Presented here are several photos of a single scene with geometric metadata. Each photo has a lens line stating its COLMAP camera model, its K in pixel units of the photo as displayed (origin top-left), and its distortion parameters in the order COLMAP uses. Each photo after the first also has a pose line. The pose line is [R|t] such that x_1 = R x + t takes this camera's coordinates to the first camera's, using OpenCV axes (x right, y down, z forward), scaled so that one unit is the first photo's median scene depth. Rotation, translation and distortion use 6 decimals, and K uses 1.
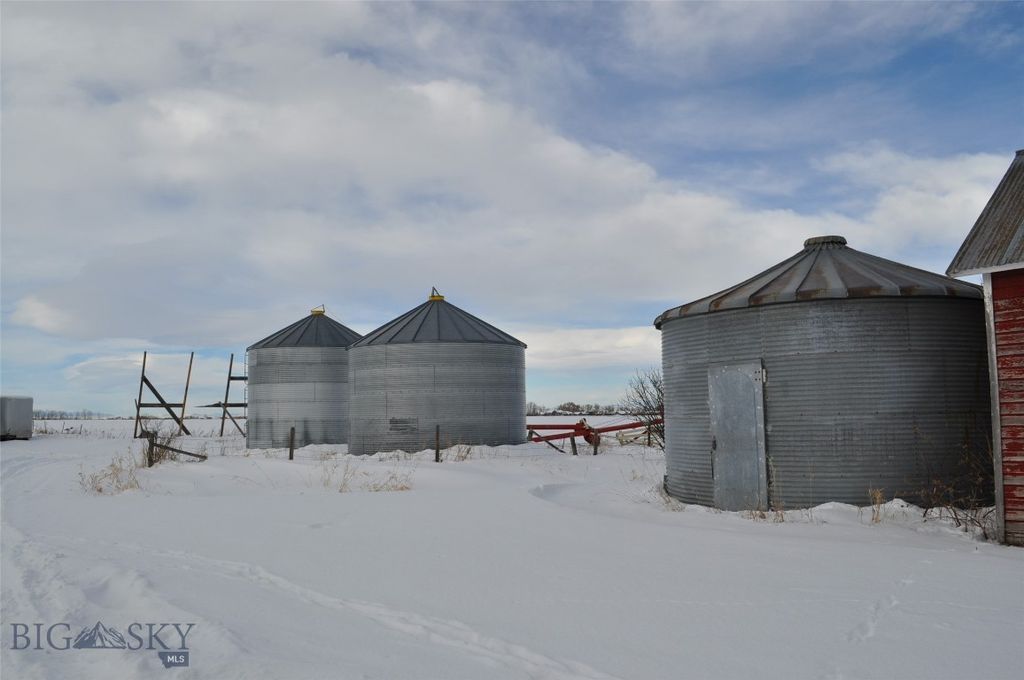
lens RADIAL K [[831.1, 0, 519.1], [0, 831.1, 353.9], [0, 0, 1]] dist [-0.070669, 0.003424]
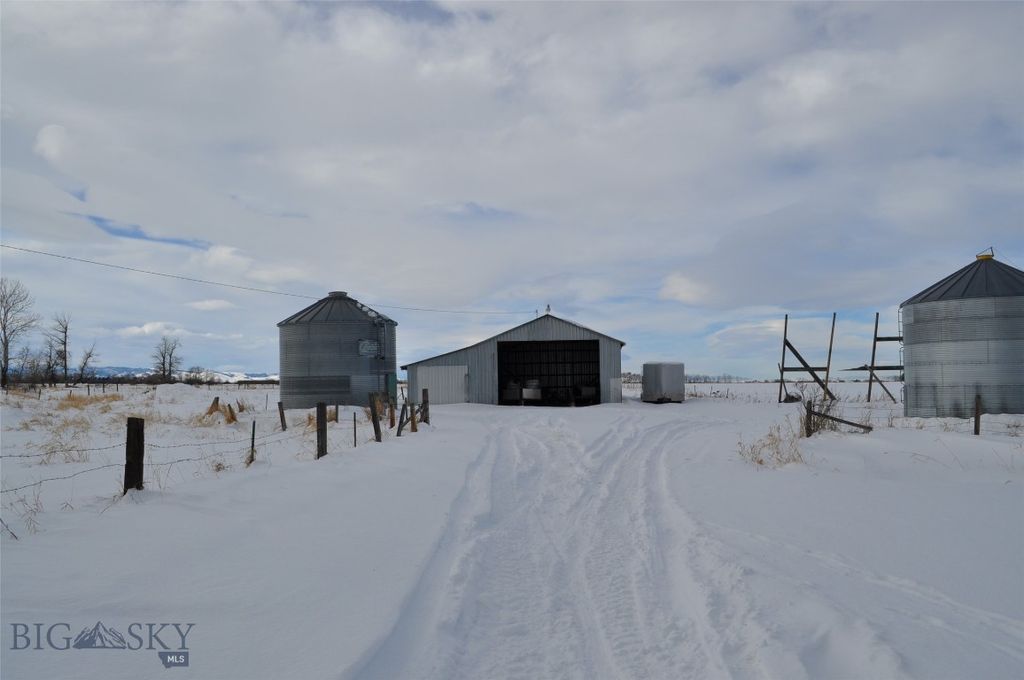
lens RADIAL K [[831.1, 0, 519.1], [0, 831.1, 353.9], [0, 0, 1]] dist [-0.070669, 0.003424]
pose [[0.743534, -0.017329, -0.668473, -0.043747], [0.047205, 0.998530, 0.026620, 0.003463], [0.667030, -0.051348, 0.743260, 0.062031]]
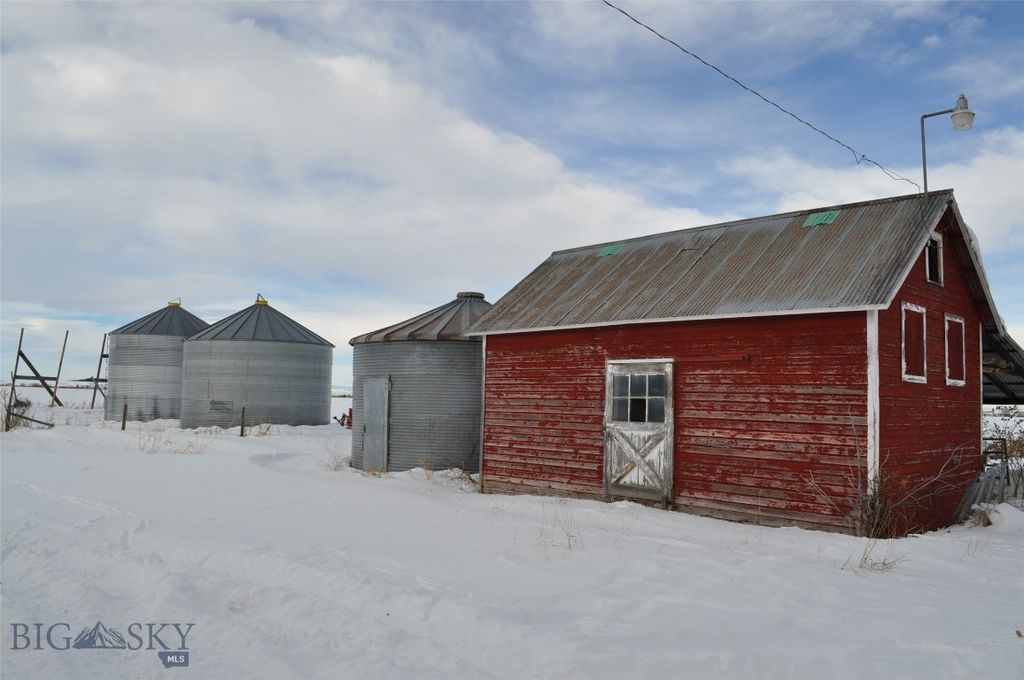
lens RADIAL K [[841.6, 0, 504.7], [0, 841.6, 410.3], [0, 0, 1]] dist [-0.059860, -0.003397]
pose [[0.995250, 0.042208, 0.087723, 0.111317], [-0.049577, 0.995265, 0.083601, -0.021331], [-0.083779, -0.087553, 0.992631, -0.177220]]
